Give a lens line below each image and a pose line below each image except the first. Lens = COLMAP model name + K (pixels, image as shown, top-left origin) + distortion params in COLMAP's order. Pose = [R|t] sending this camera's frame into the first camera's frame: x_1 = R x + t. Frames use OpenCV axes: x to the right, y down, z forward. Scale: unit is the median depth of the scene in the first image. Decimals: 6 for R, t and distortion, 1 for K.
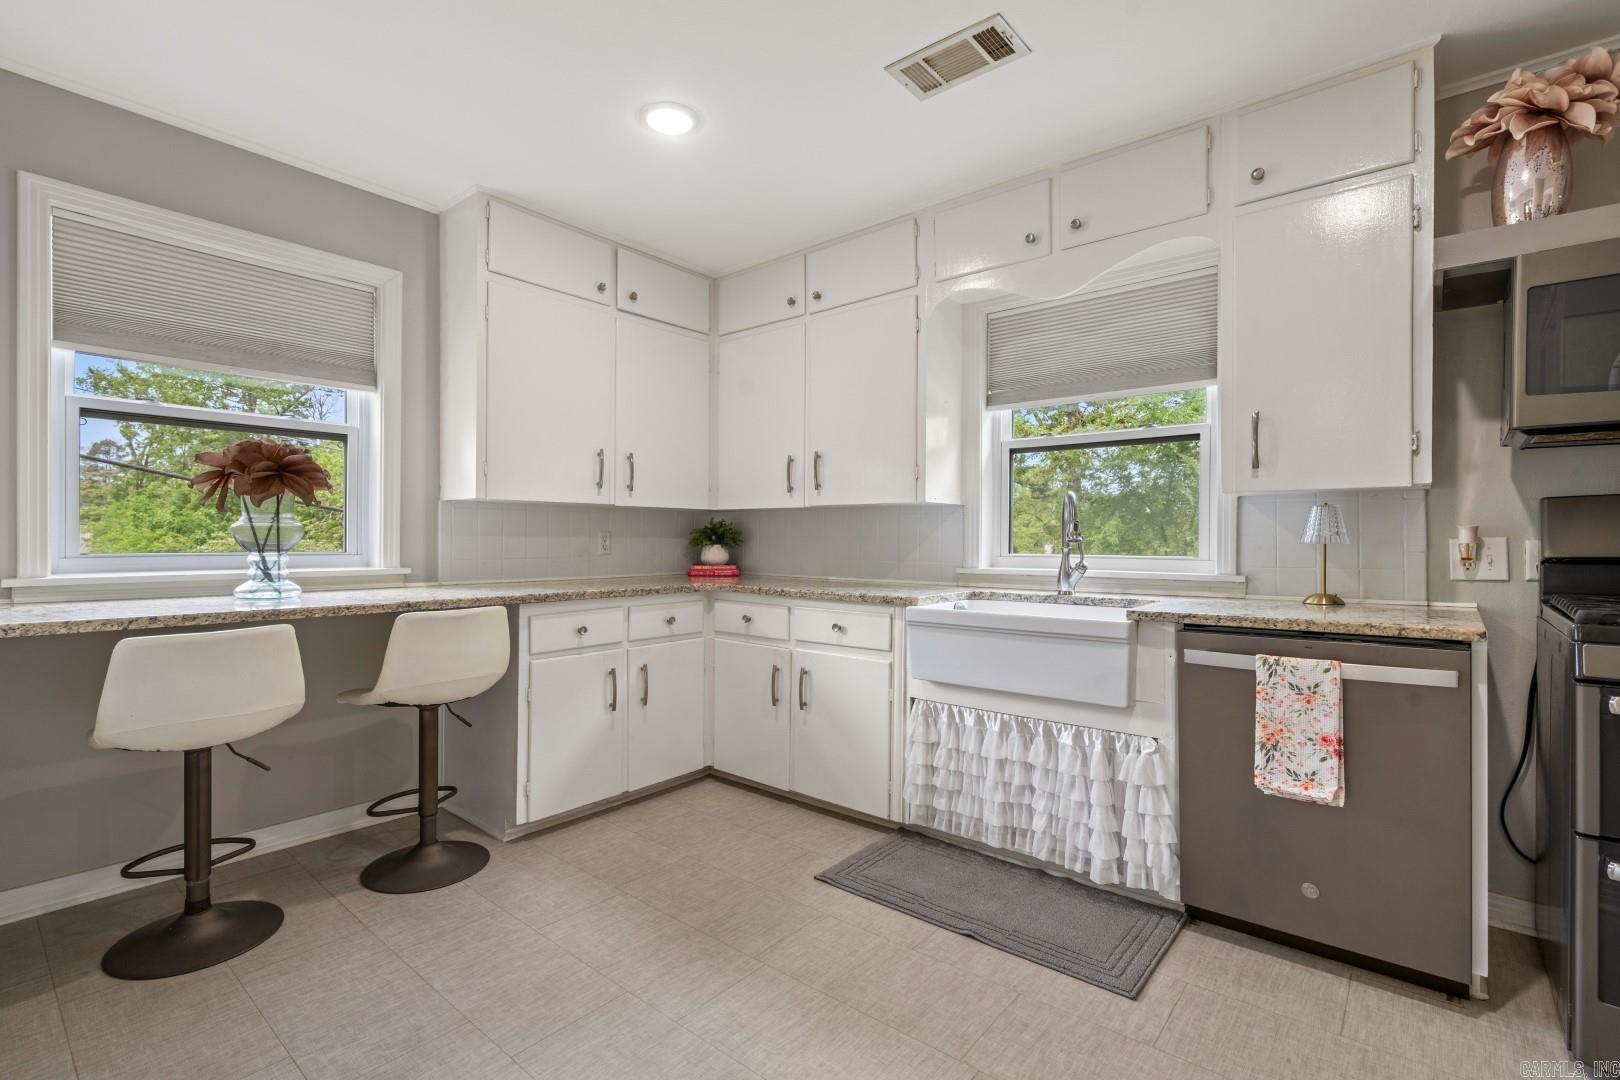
lens RADIAL K [[740.8, 0, 810.0], [0, 740.8, 540.0], [0, 0, 1]] dist [-0.000469, 0.000721]
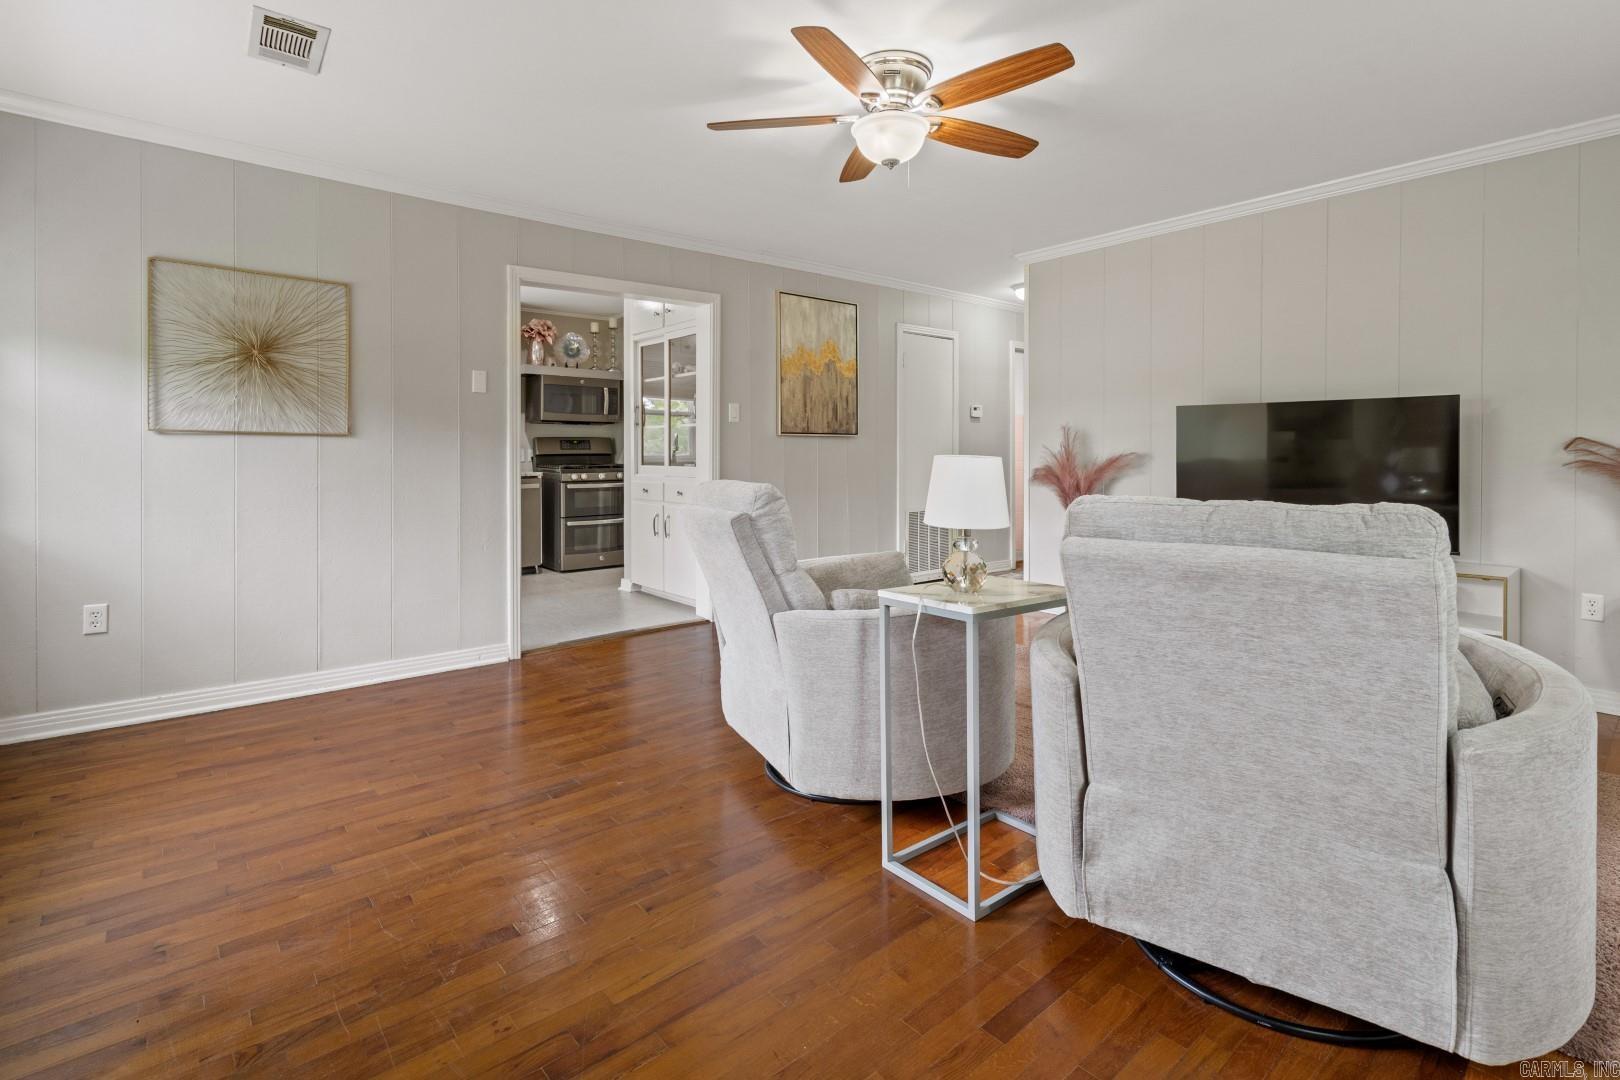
lens RADIAL K [[763.5, 0, 814.7], [0, 763.5, 459.9], [0, 0, 1]] dist [-0.000714, -0.000048]
pose [[0.162314, -0.015934, 0.986610, -2.048196], [0.002641, 0.999873, 0.015713, -0.003261], [-0.986736, 0.000055, 0.162336, -0.773346]]
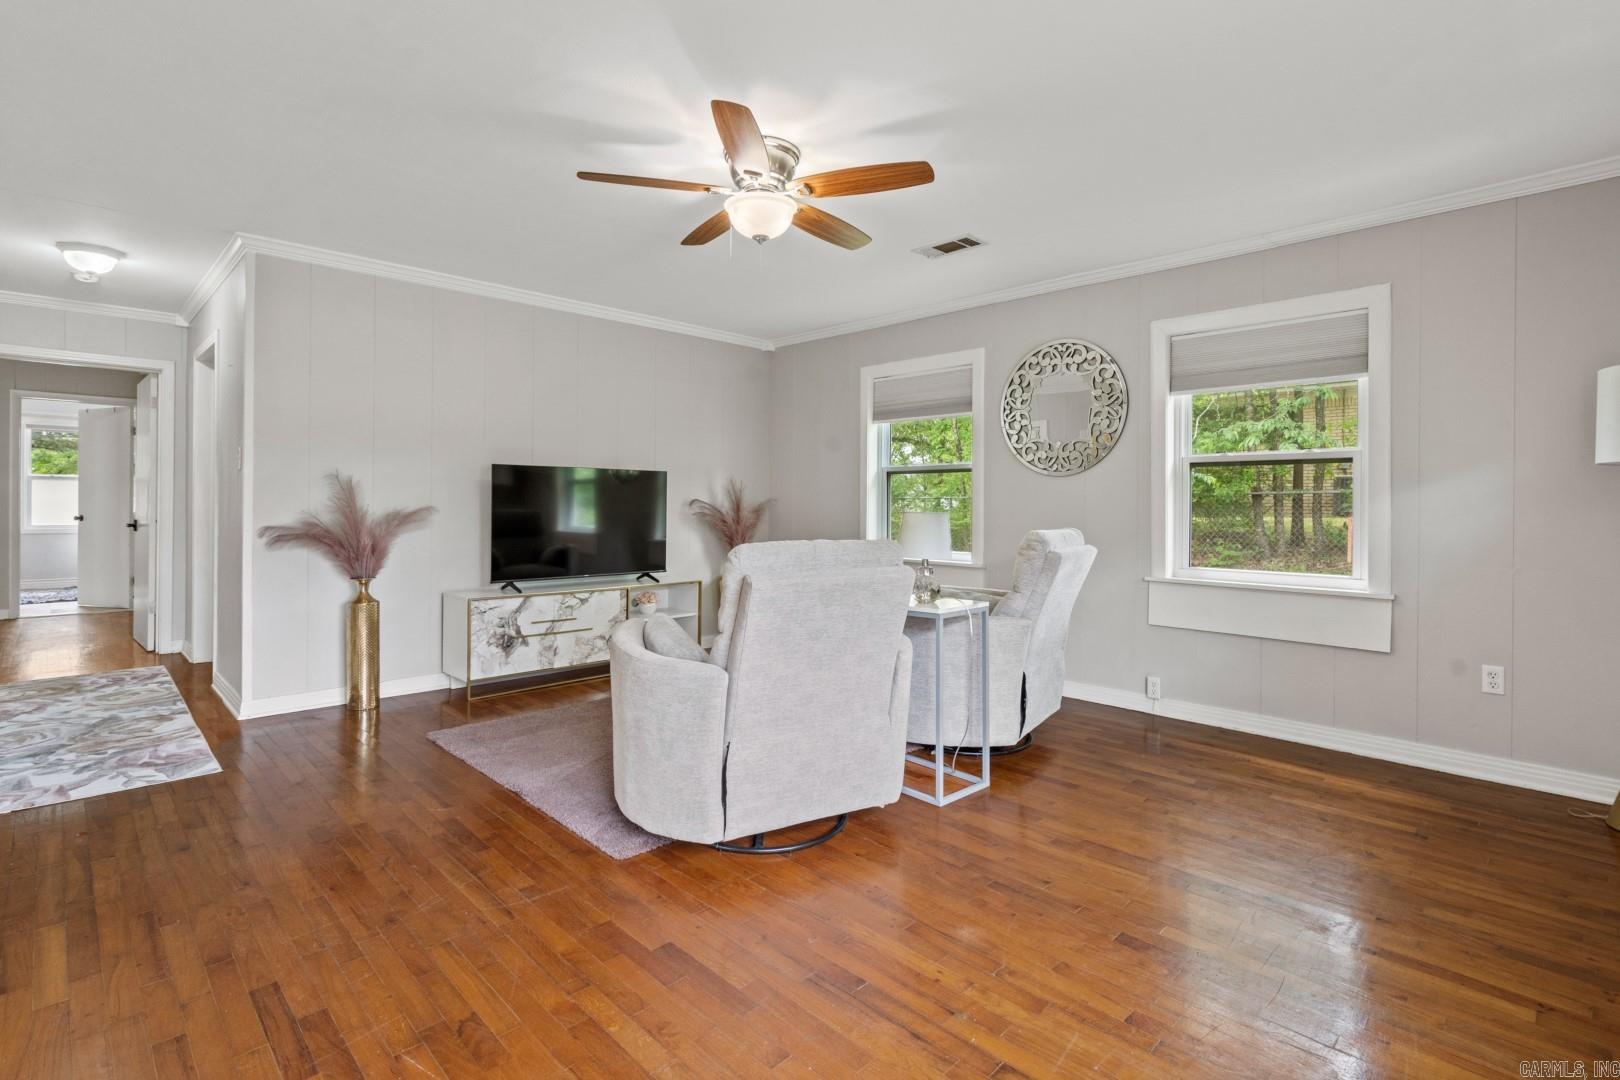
lens RADIAL K [[765.4, 0, 815.9], [0, 765.4, 504.7], [0, 0, 1]] dist [-0.002151, -0.000062]
pose [[-0.995366, -0.011650, 0.095448, -1.082044], [-0.011802, 0.999930, -0.001021, -0.002806], [-0.095430, -0.002142, -0.995434, 0.545365]]
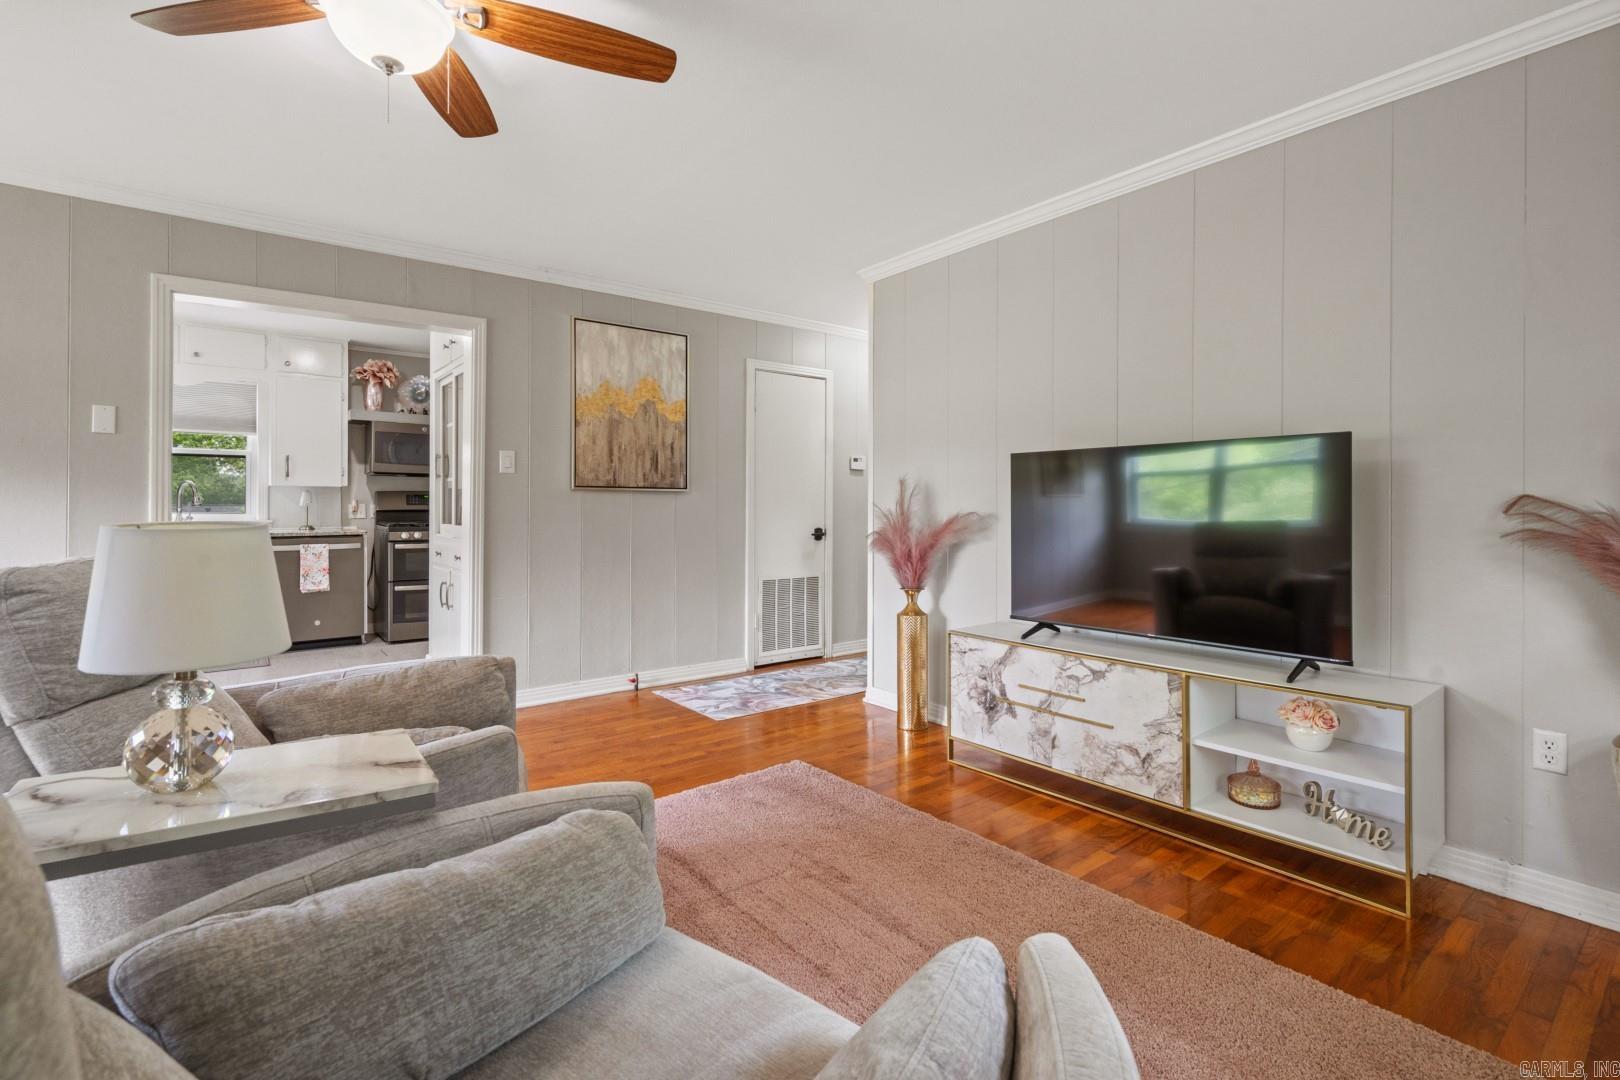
lens RADIAL K [[746.0, 0, 807.4], [0, 746.0, 508.9], [0, 0, 1]] dist [0.000877, 0.000212]
pose [[0.206068, -0.006149, 0.978518, -1.510417], [-0.001968, 0.999976, 0.006698, -0.006072], [-0.978536, -0.003306, 0.206051, -1.259425]]
